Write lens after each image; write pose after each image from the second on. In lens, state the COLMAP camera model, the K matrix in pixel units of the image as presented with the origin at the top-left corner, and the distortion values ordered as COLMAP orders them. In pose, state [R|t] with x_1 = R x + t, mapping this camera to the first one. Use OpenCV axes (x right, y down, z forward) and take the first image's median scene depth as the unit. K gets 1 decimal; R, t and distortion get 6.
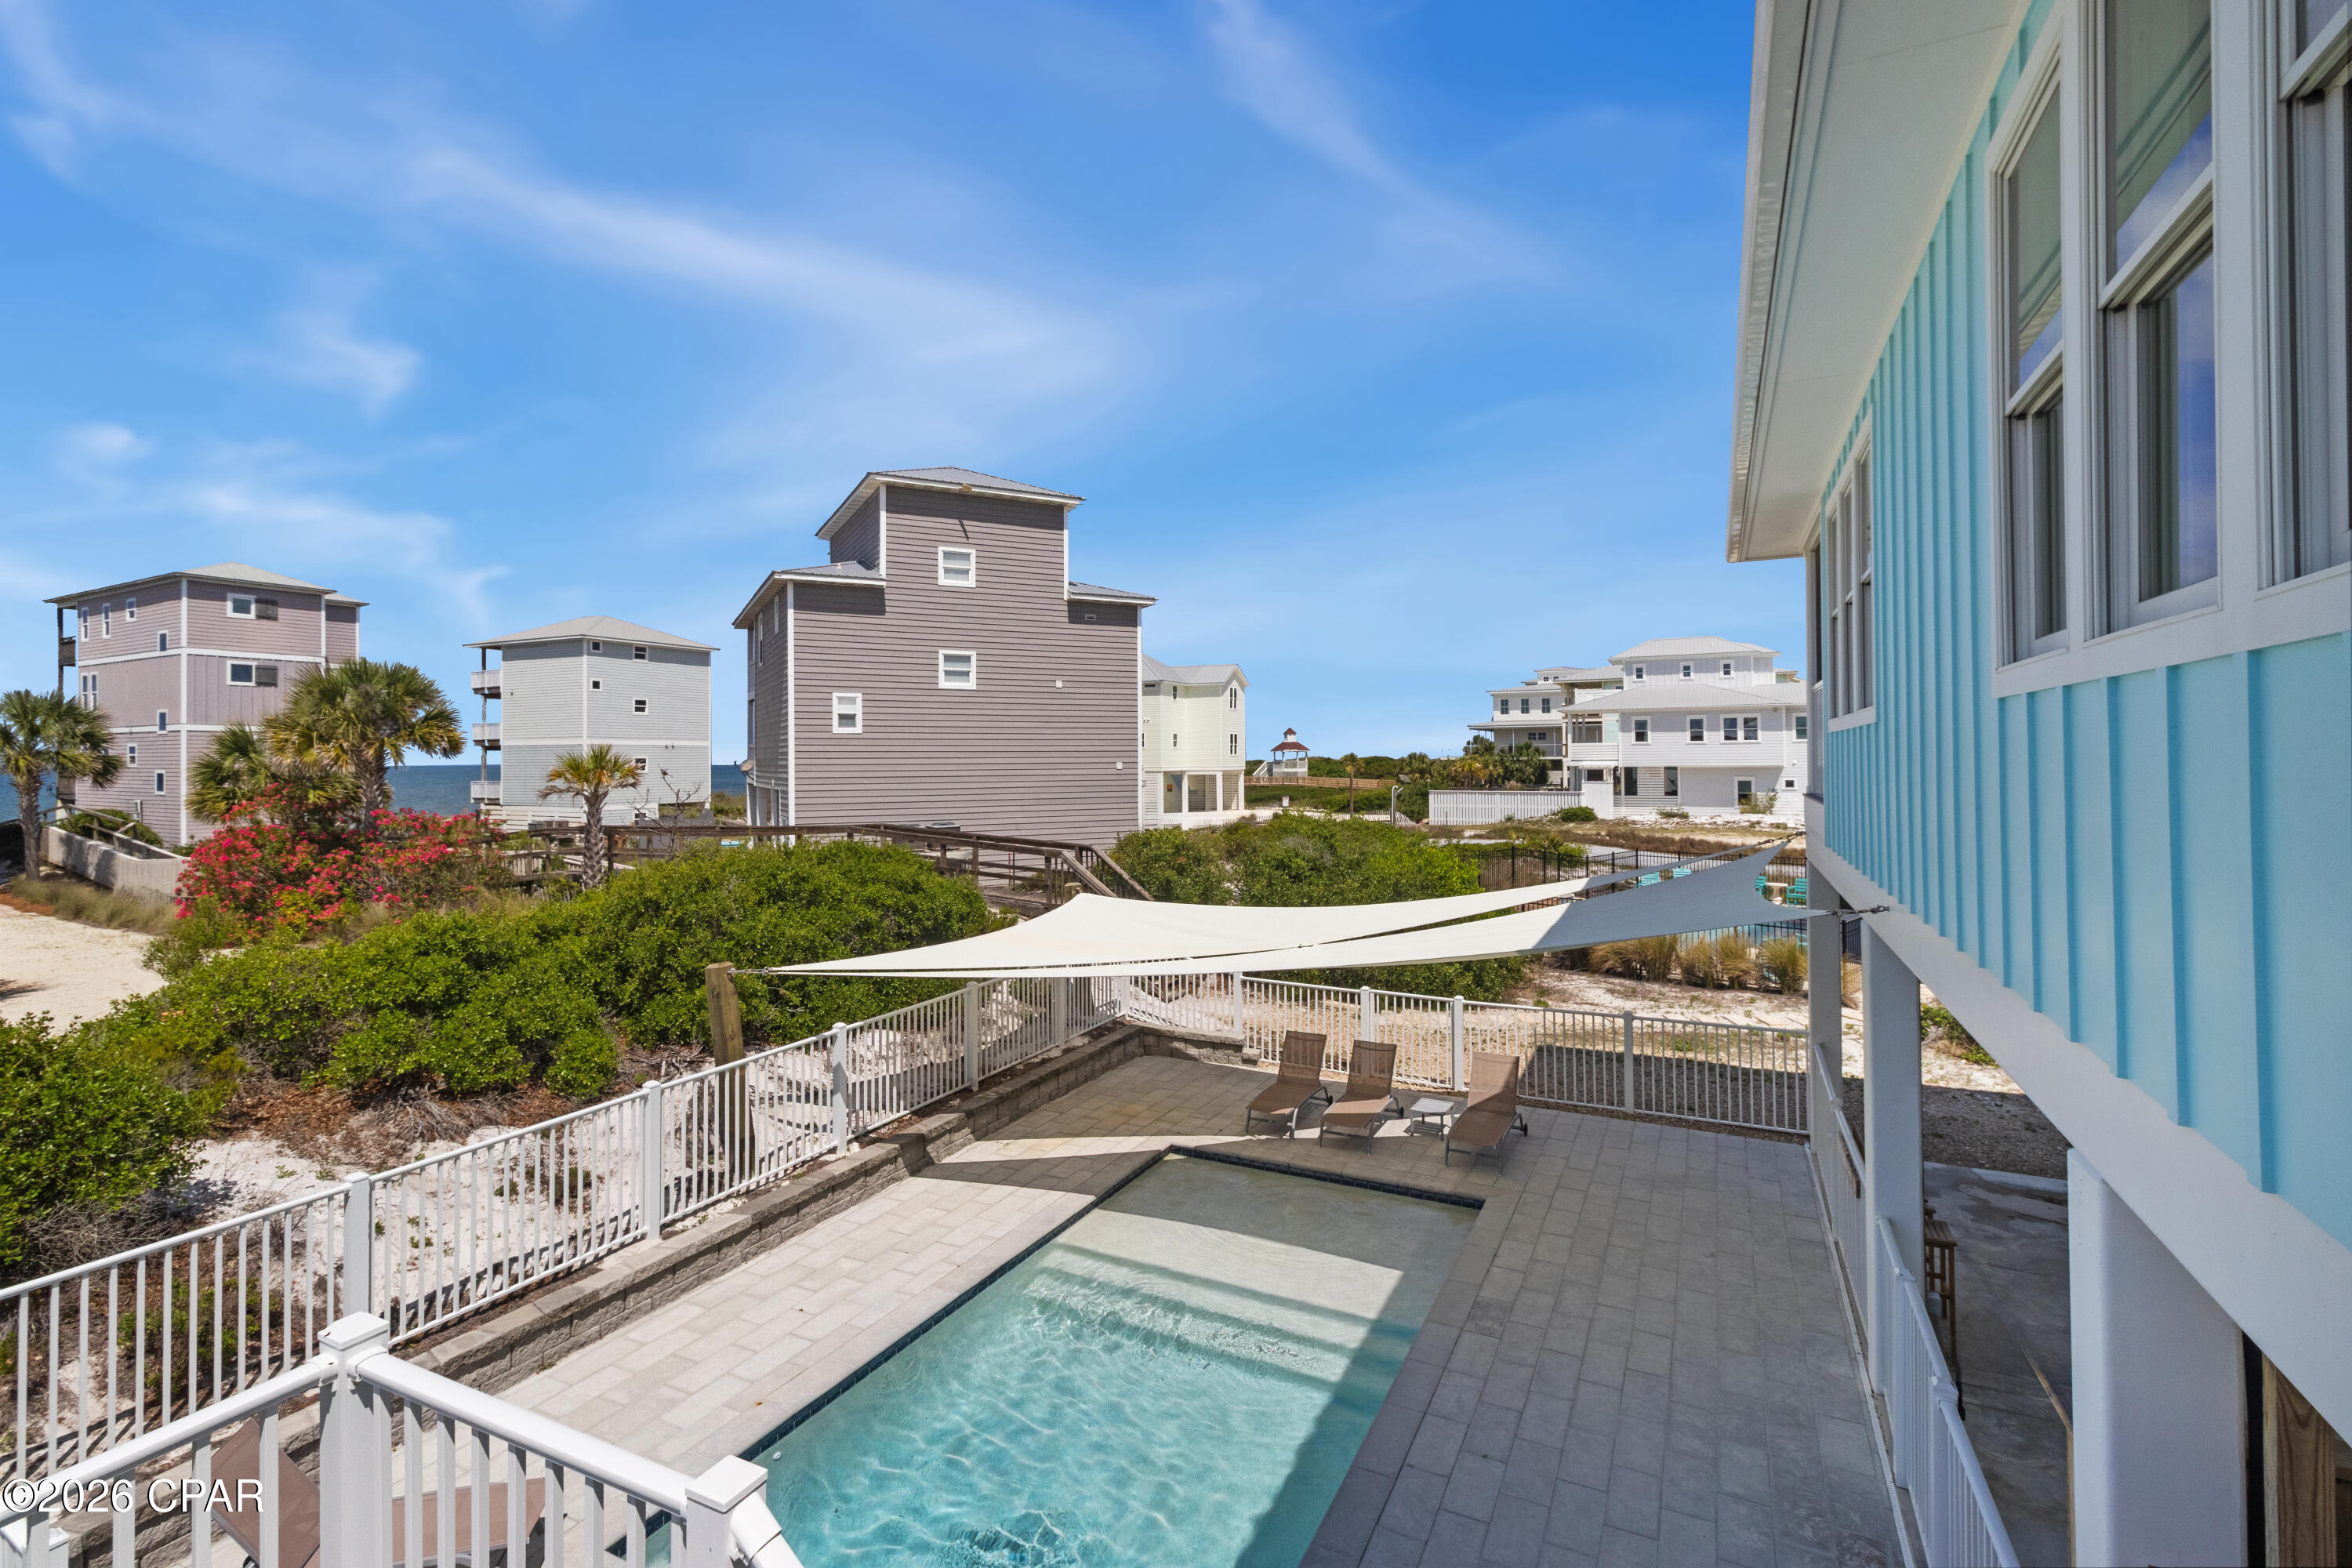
lens RADIAL K [[1065.2, 0, 1159.7], [0, 1065.2, 748.9], [0, 0, 1]] dist [0.001813, -0.000295]
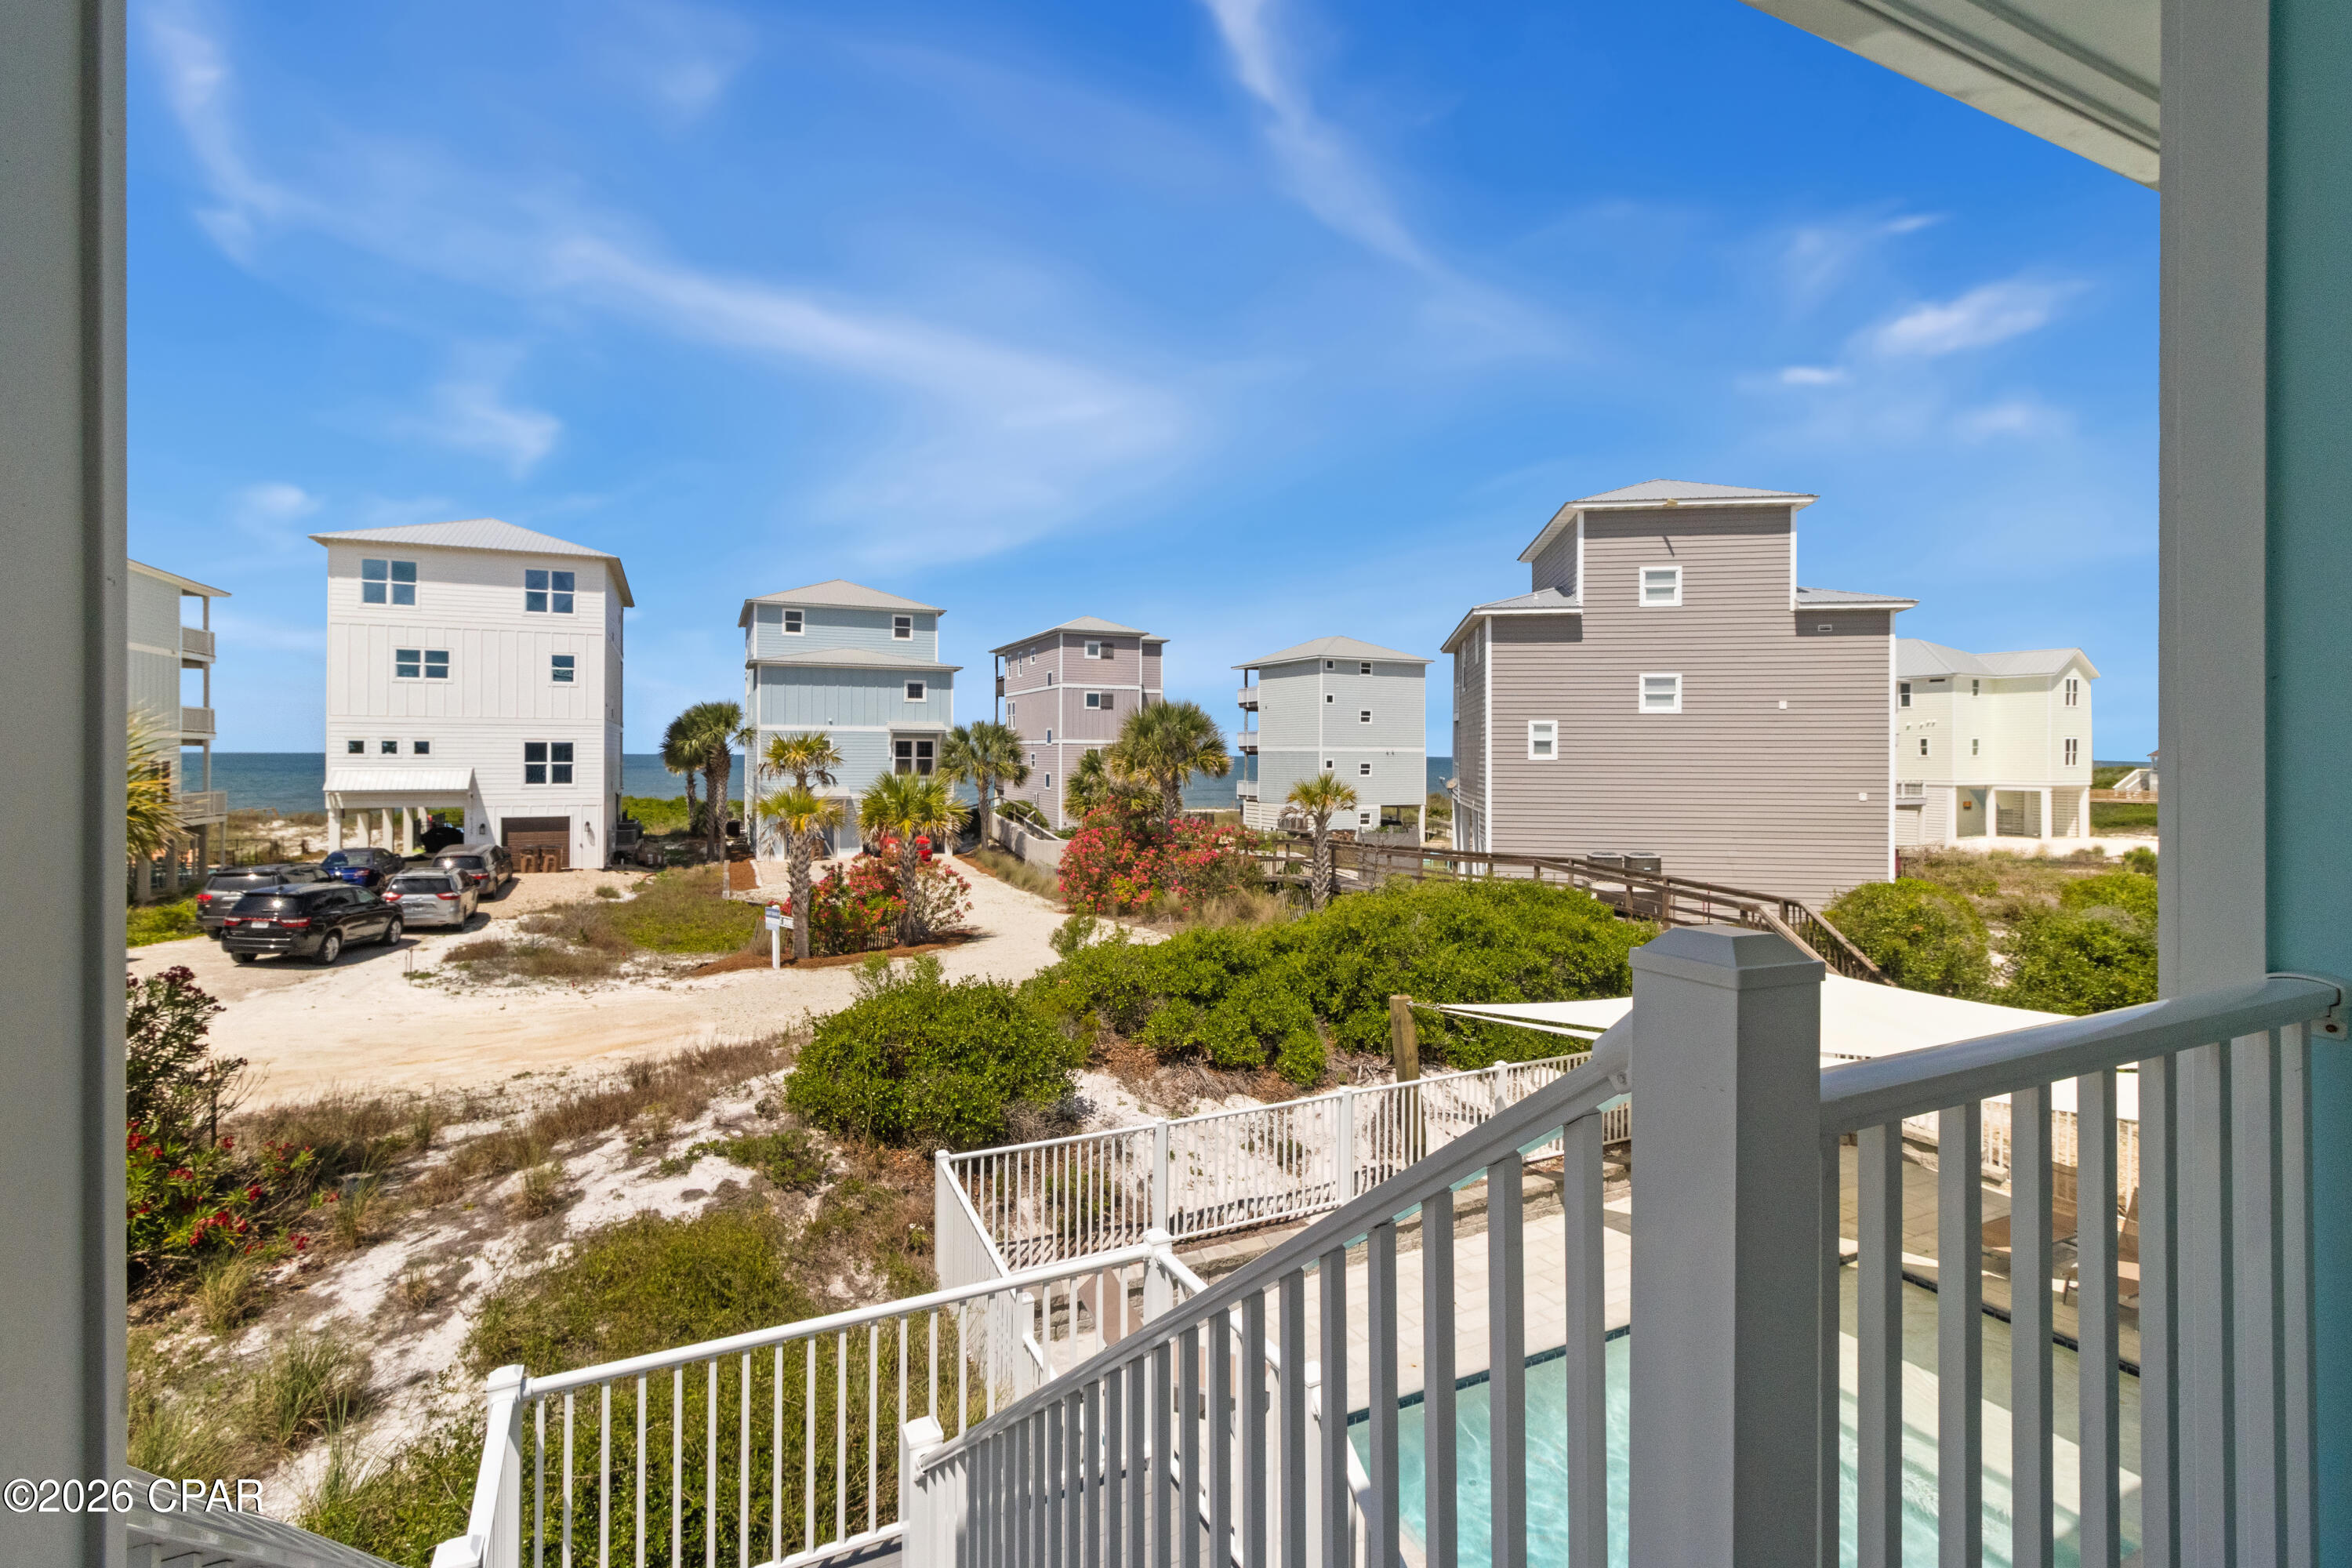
lens RADIAL K [[1077.4, 0, 1168.6], [0, 1077.4, 753.5], [0, 0, 1]] dist [0.003777, 0.000083]
pose [[0.803080, 0.009168, -0.595801, 0.078313], [-0.003589, 0.999938, 0.010549, -0.066385], [0.595861, -0.006333, 0.803063, -0.104377]]
